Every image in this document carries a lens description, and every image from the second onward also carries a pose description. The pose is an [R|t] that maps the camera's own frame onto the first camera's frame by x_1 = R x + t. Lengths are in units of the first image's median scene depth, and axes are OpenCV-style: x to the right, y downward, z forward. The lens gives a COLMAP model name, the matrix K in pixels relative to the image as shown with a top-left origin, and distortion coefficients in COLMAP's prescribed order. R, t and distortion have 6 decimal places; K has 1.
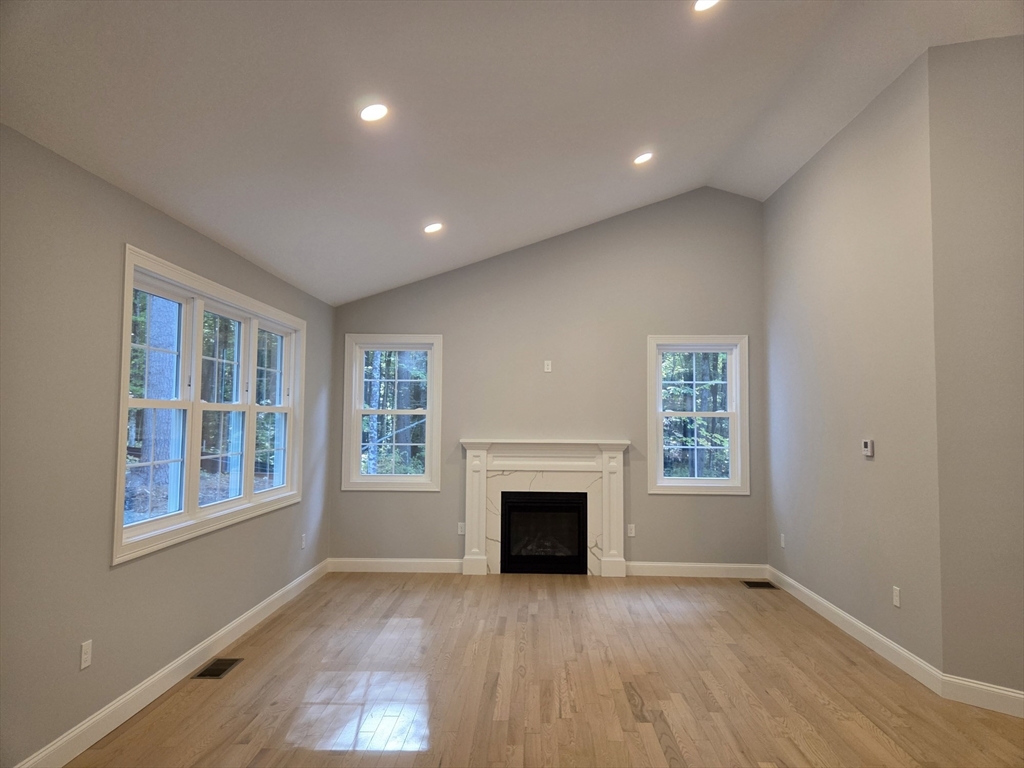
lens RADIAL K [[683.9, 0, 502.4], [0, 683.9, 379.2], [0, 0, 1]] dist [0.057283, -0.034061]
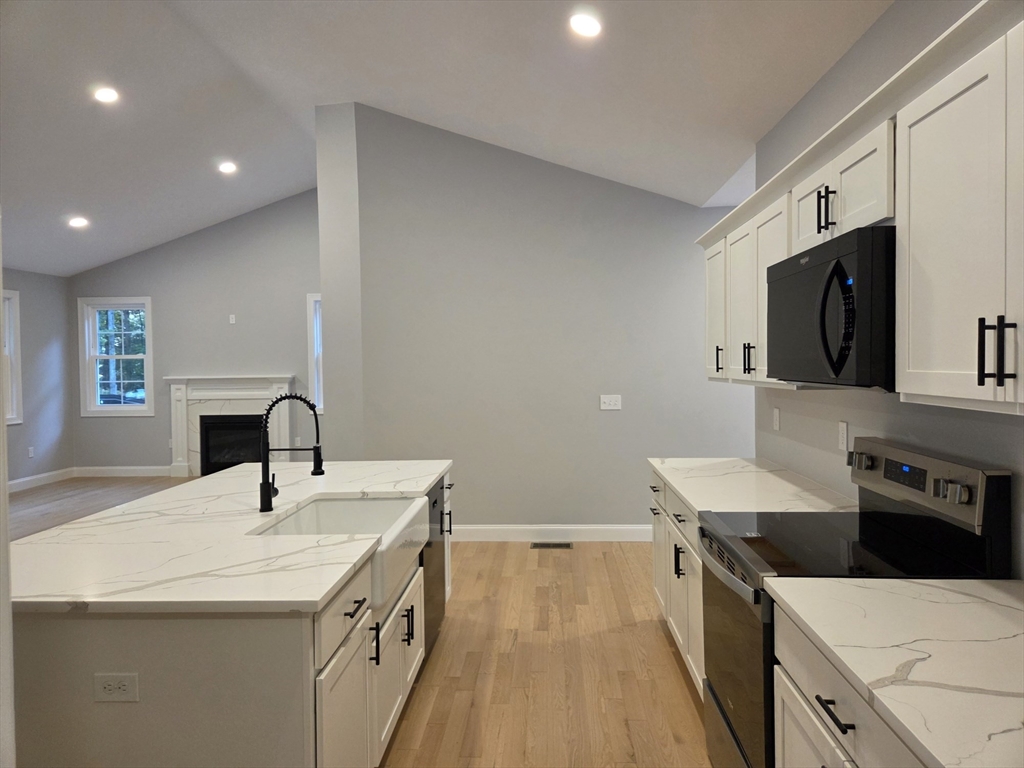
lens RADIAL K [[683.9, 0, 502.4], [0, 683.9, 379.2], [0, 0, 1]] dist [0.057283, -0.034061]
pose [[0.998754, -0.021917, -0.044835, 0.644789], [0.025786, 0.995821, 0.087616, -0.007348], [0.042727, -0.088663, 0.995145, -0.296700]]
